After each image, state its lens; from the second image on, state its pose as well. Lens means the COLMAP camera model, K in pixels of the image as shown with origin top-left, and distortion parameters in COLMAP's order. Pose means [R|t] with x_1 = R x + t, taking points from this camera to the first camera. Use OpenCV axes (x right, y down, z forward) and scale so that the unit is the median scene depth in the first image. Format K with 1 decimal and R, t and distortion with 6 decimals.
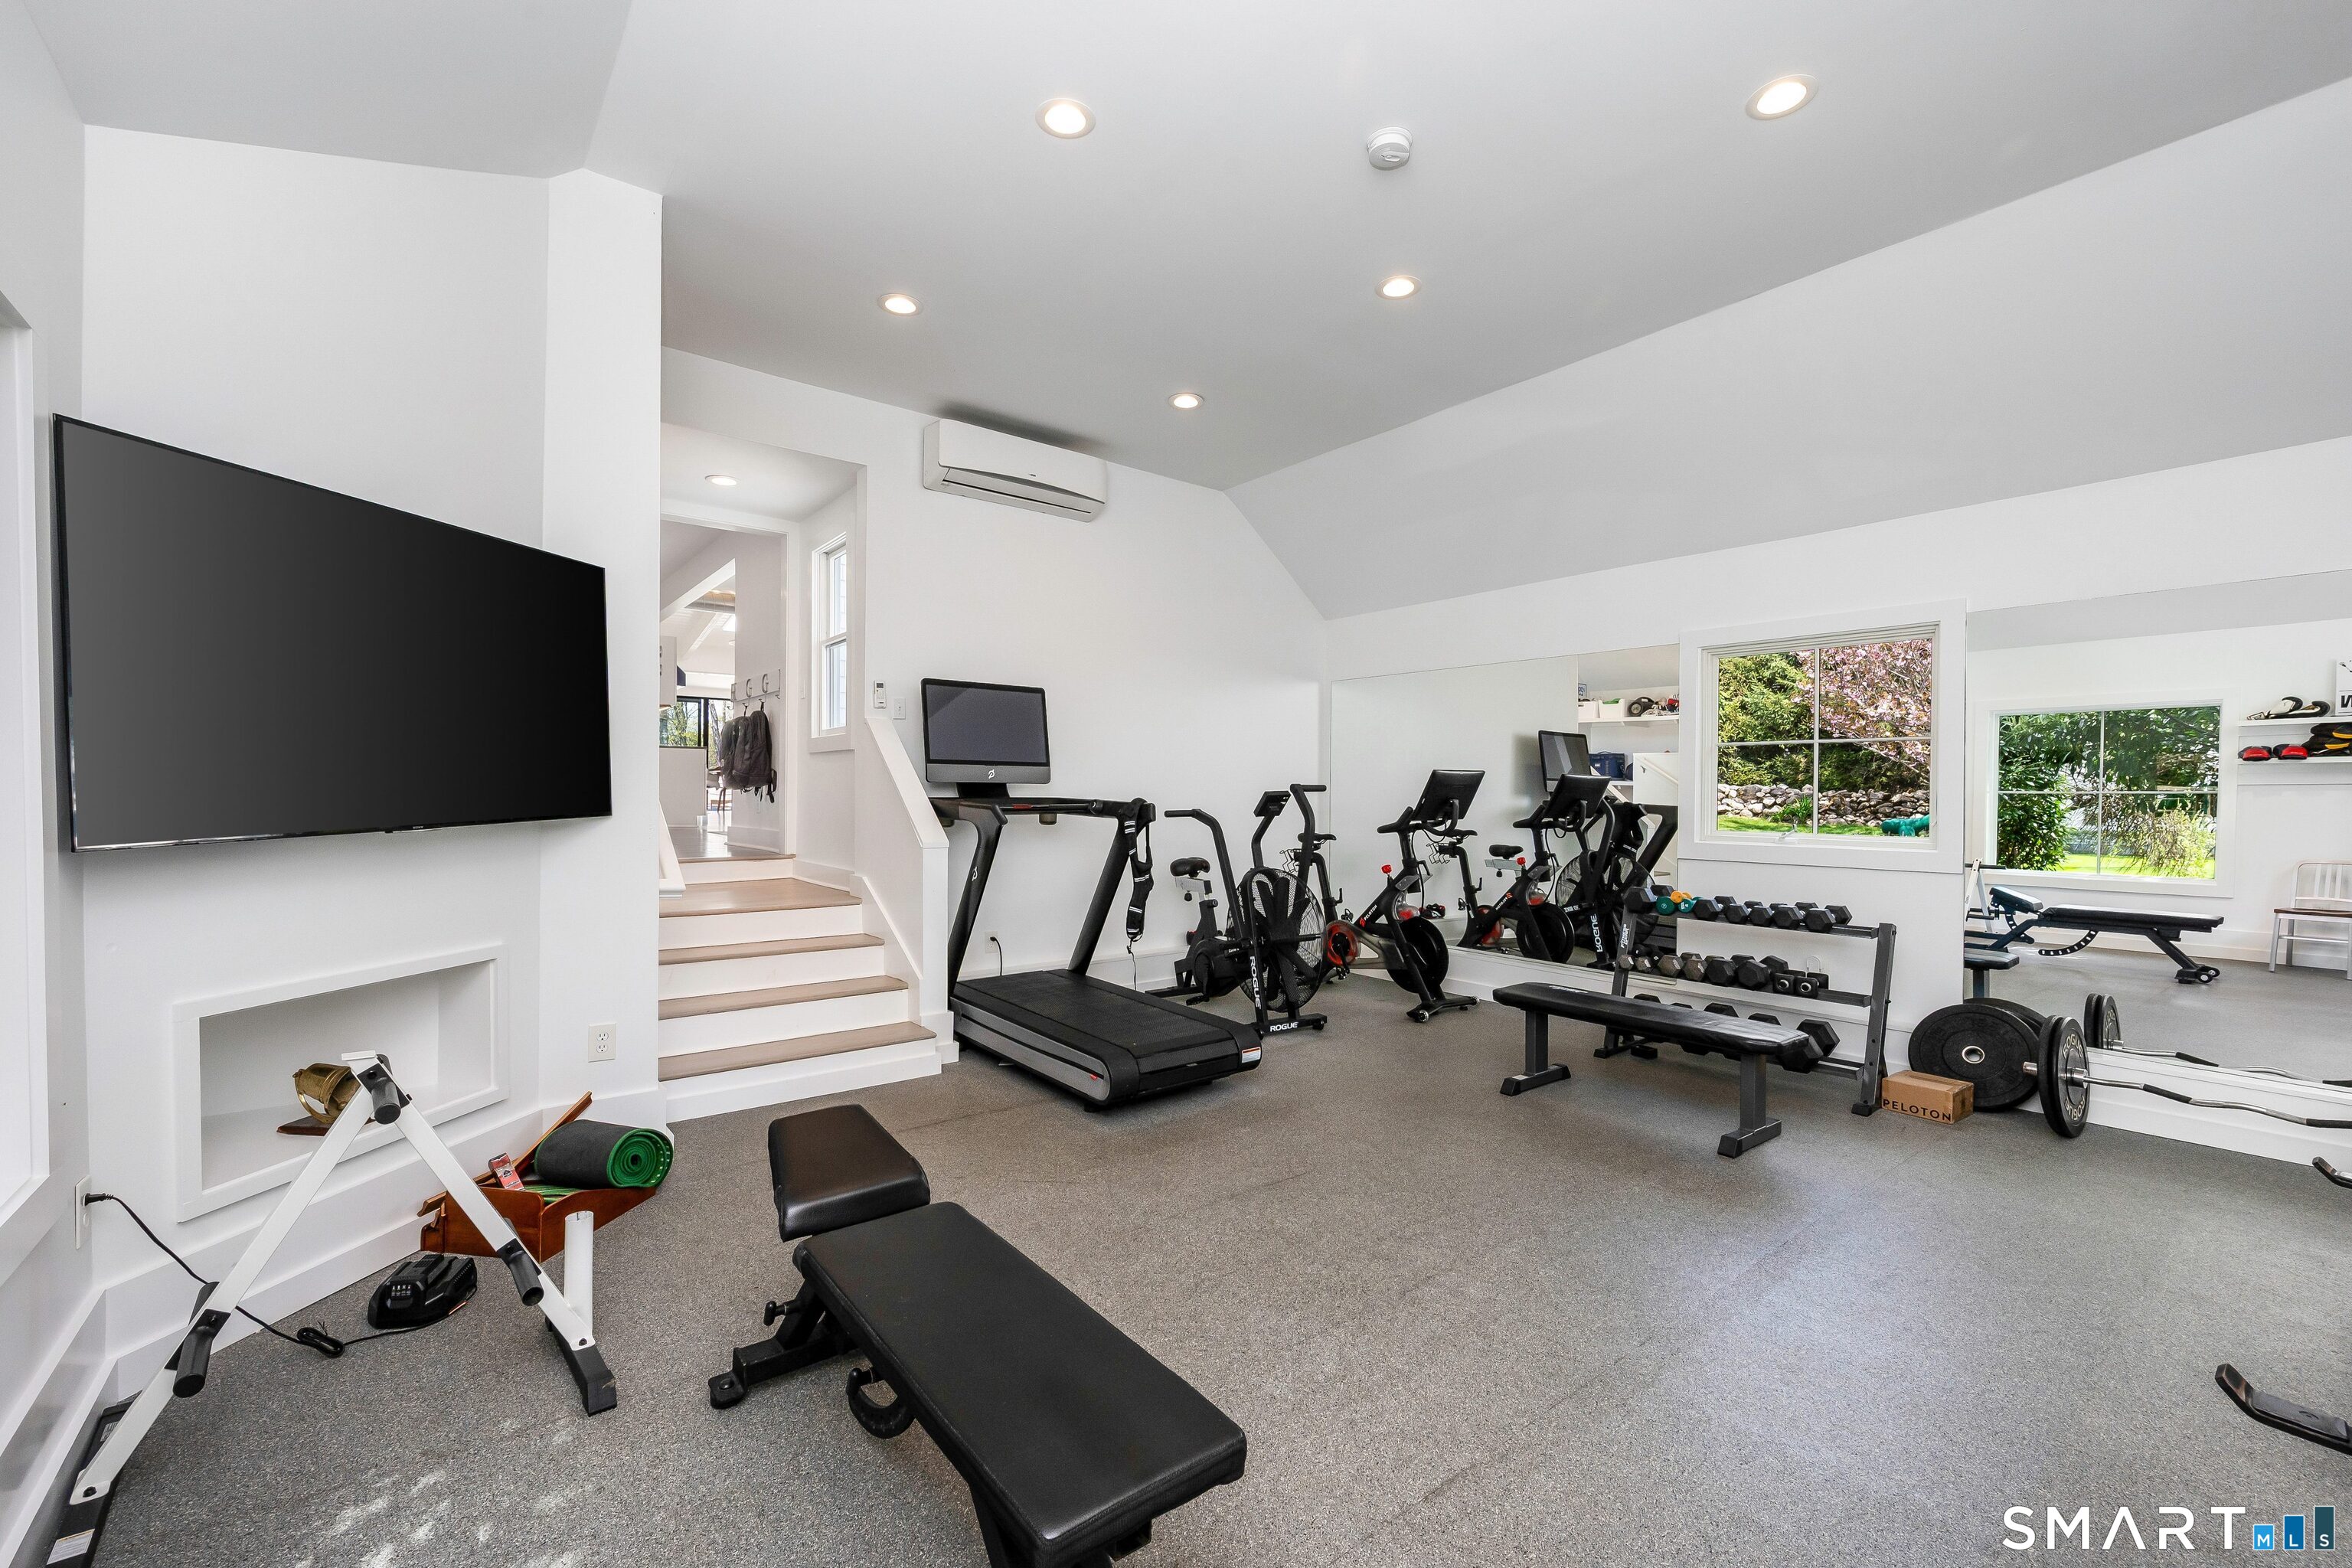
lens RADIAL K [[982.8, 0, 1183.2], [0, 982.8, 795.0], [0, 0, 1]] dist [-0.006316, -0.000351]
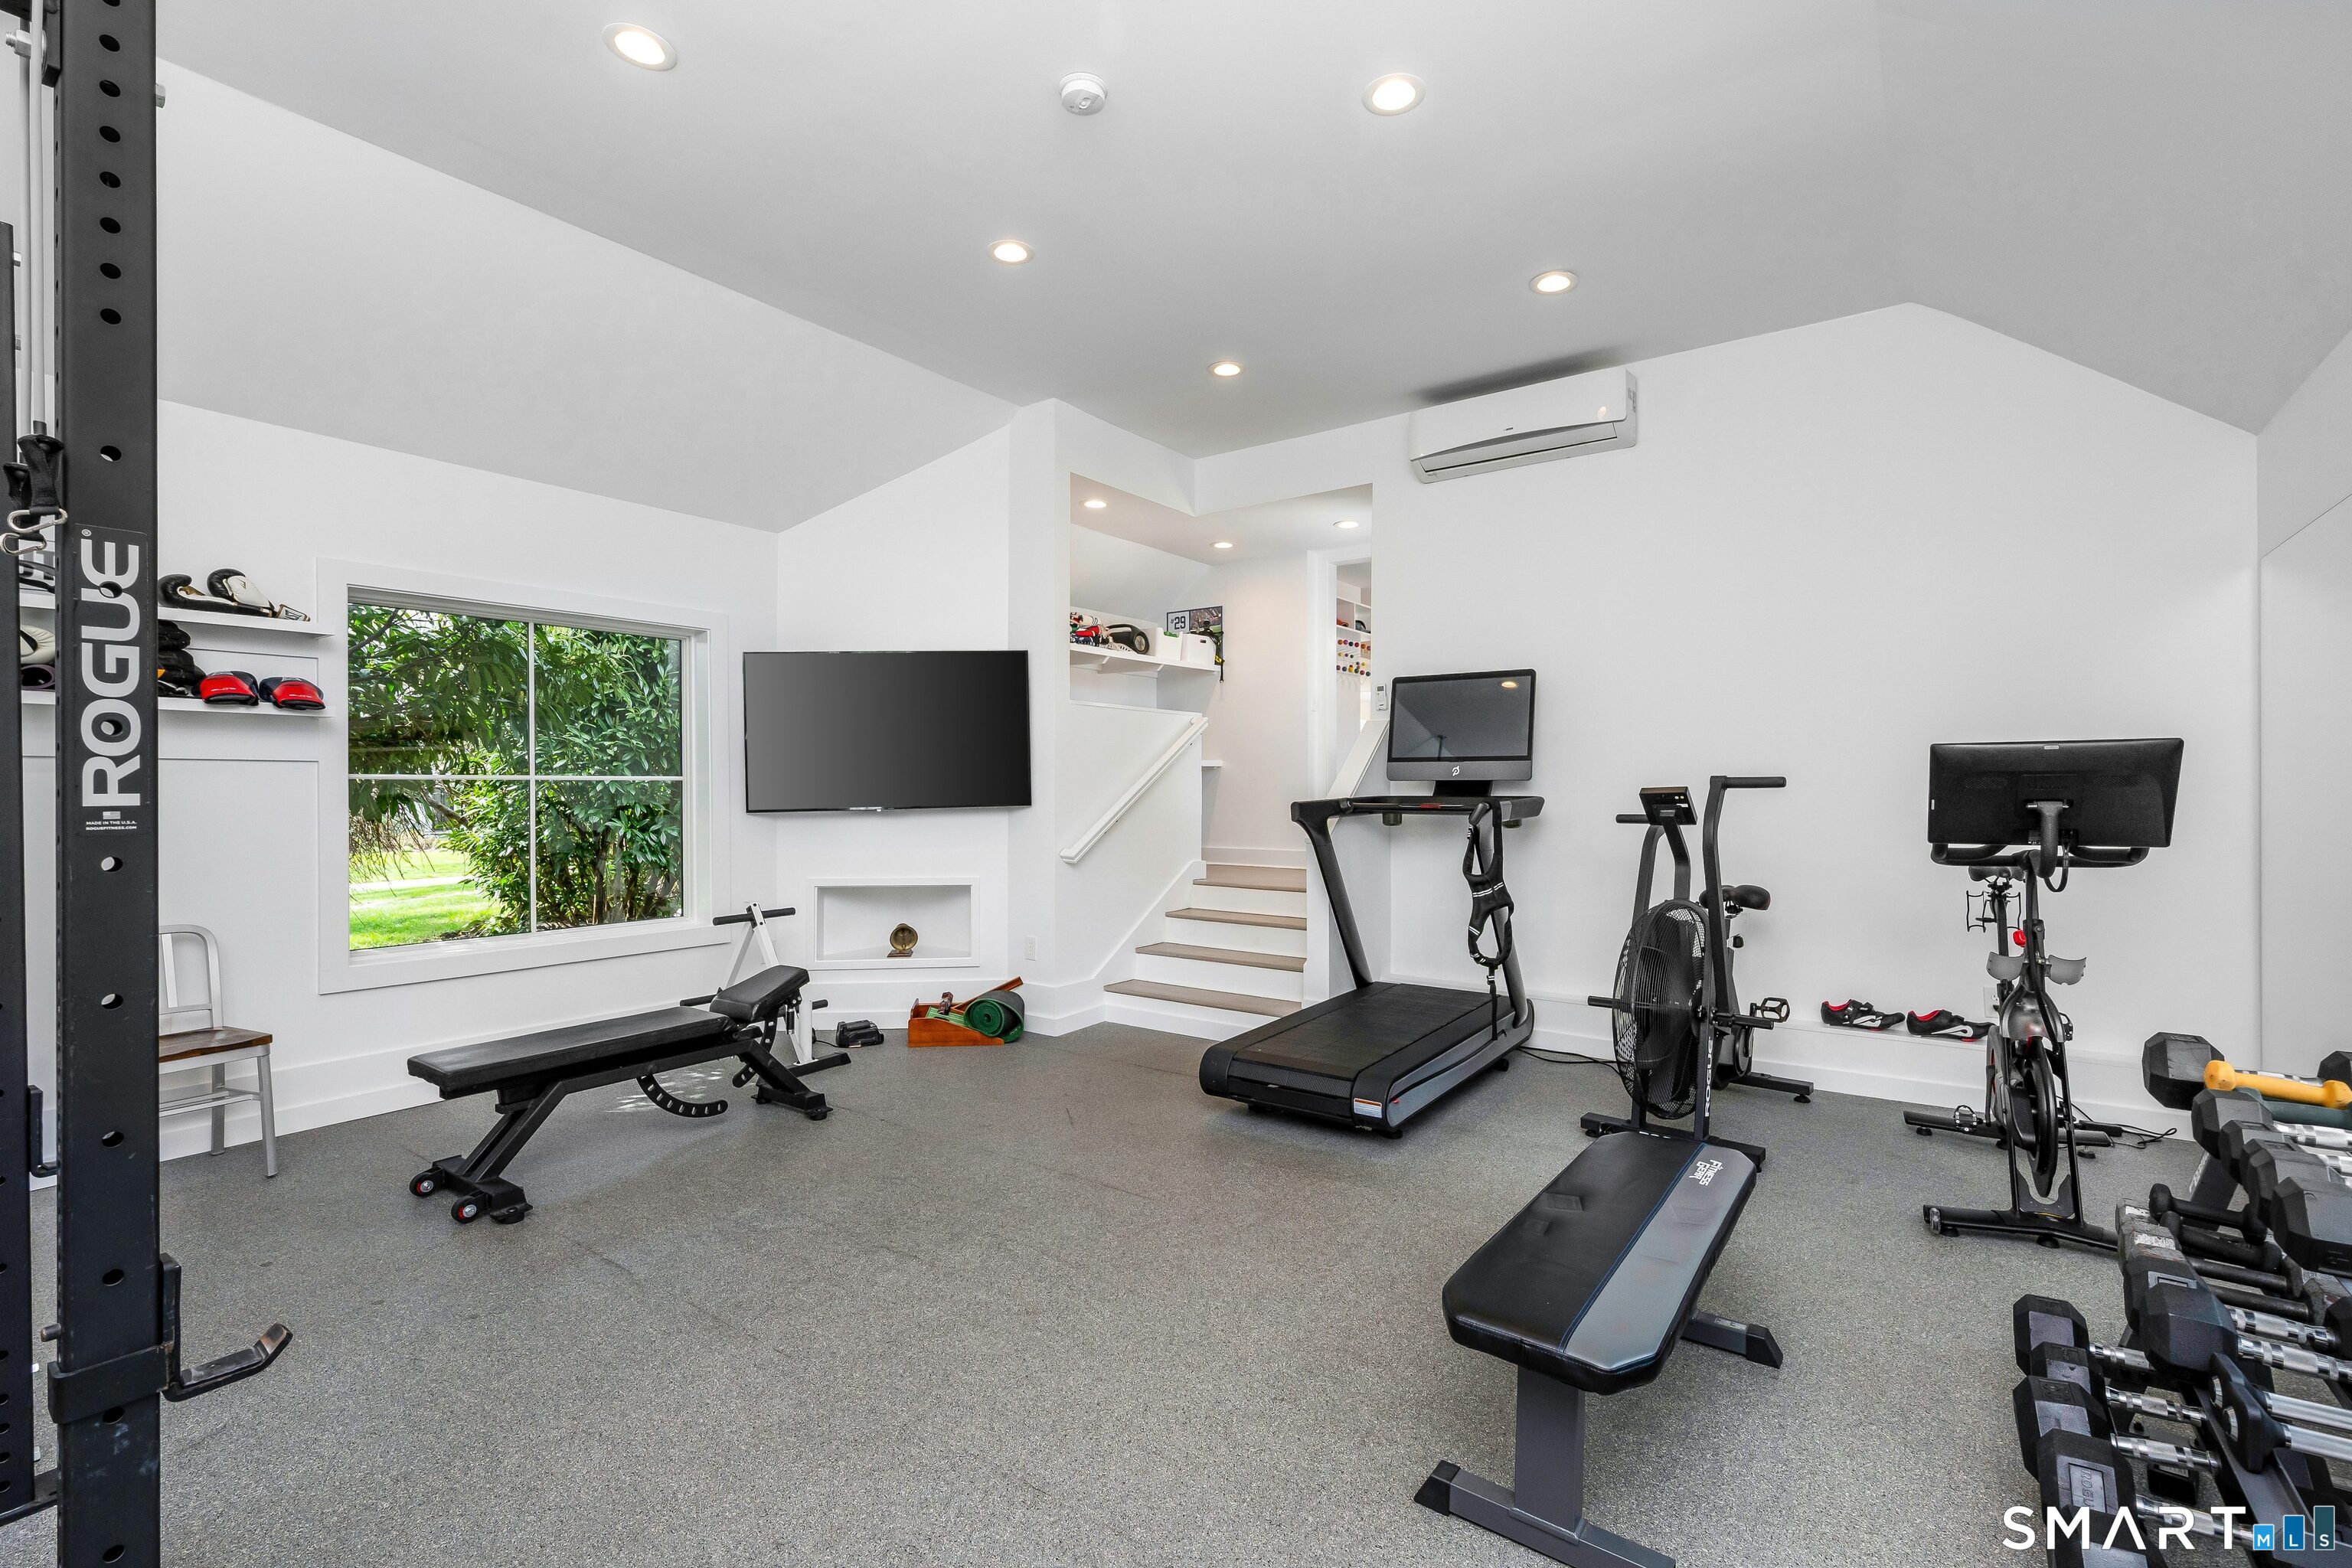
lens RADIAL K [[1056.3, 0, 1179.4], [0, 1056.3, 786.5], [0, 0, 1]] dist [-0.004881, -0.000335]
pose [[0.265915, -0.008278, -0.963961, 0.780761], [-0.005895, 0.999930, -0.010213, 0.005335], [0.963979, 0.008398, 0.265847, 0.543405]]
